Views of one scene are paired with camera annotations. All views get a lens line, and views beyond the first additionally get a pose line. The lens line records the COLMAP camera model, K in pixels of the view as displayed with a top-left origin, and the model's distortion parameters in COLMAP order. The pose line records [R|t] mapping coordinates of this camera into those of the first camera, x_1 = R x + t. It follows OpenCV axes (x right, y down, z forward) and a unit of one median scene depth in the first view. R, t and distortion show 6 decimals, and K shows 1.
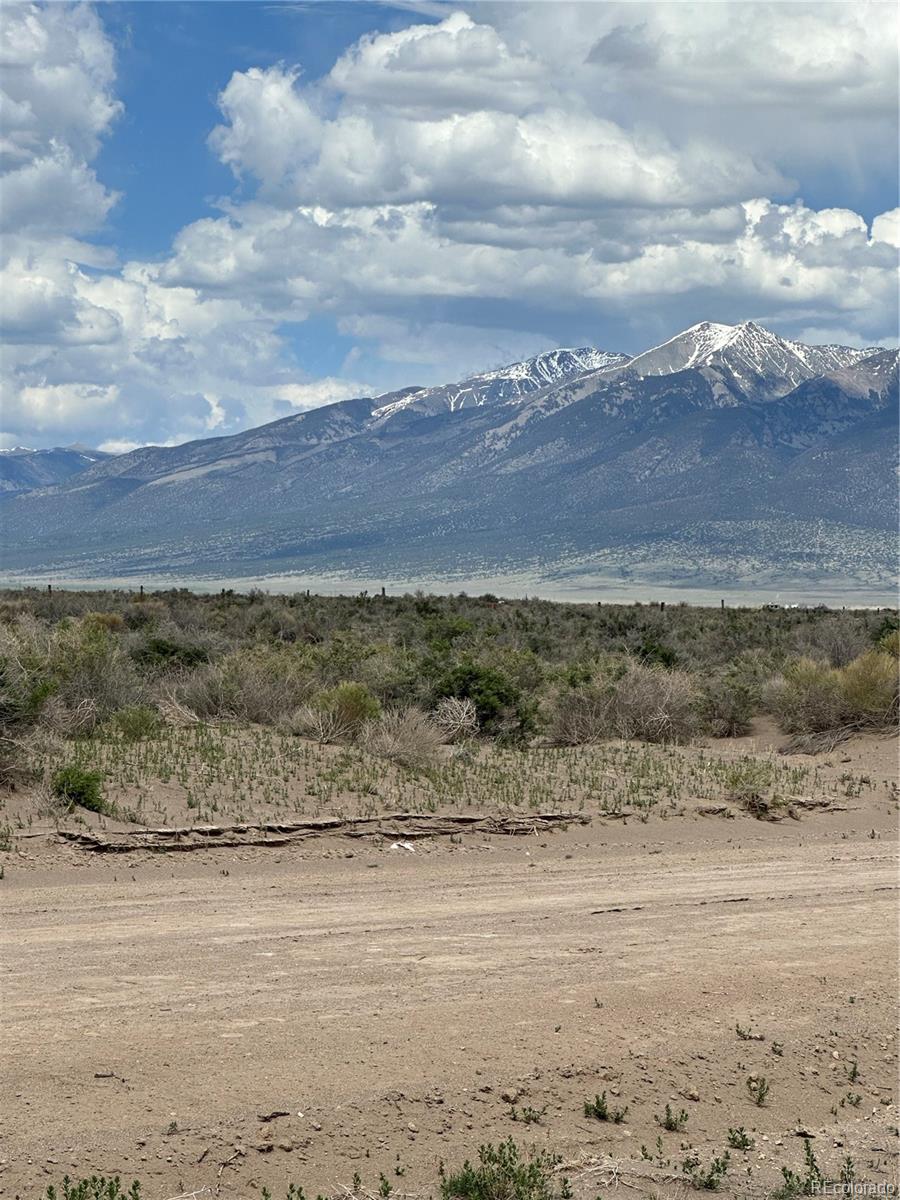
lens RADIAL K [[3131.2, 0, 450.0], [0, 3131.2, 600.0], [0, 0, 1]] dist [-0.668494, 14.554414]
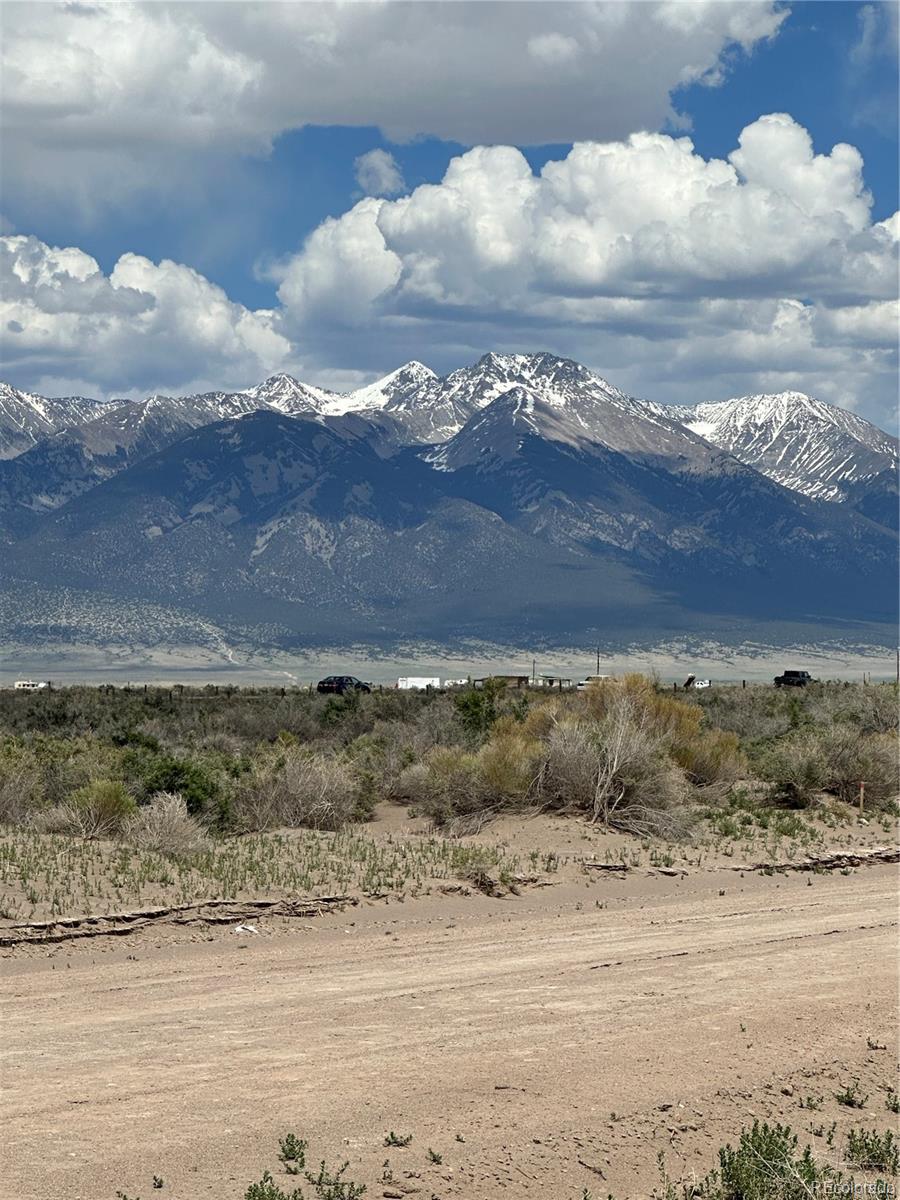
lens RADIAL K [[3417.9, 0, 450.0], [0, 3417.9, 600.0], [0, 0, 1]] dist [0.024004, 2.328523]
pose [[0.972737, -0.019192, 0.231117, -0.186385], [0.024339, 0.999515, -0.019439, -0.009690], [-0.230631, 0.024534, 0.972732, -0.158728]]
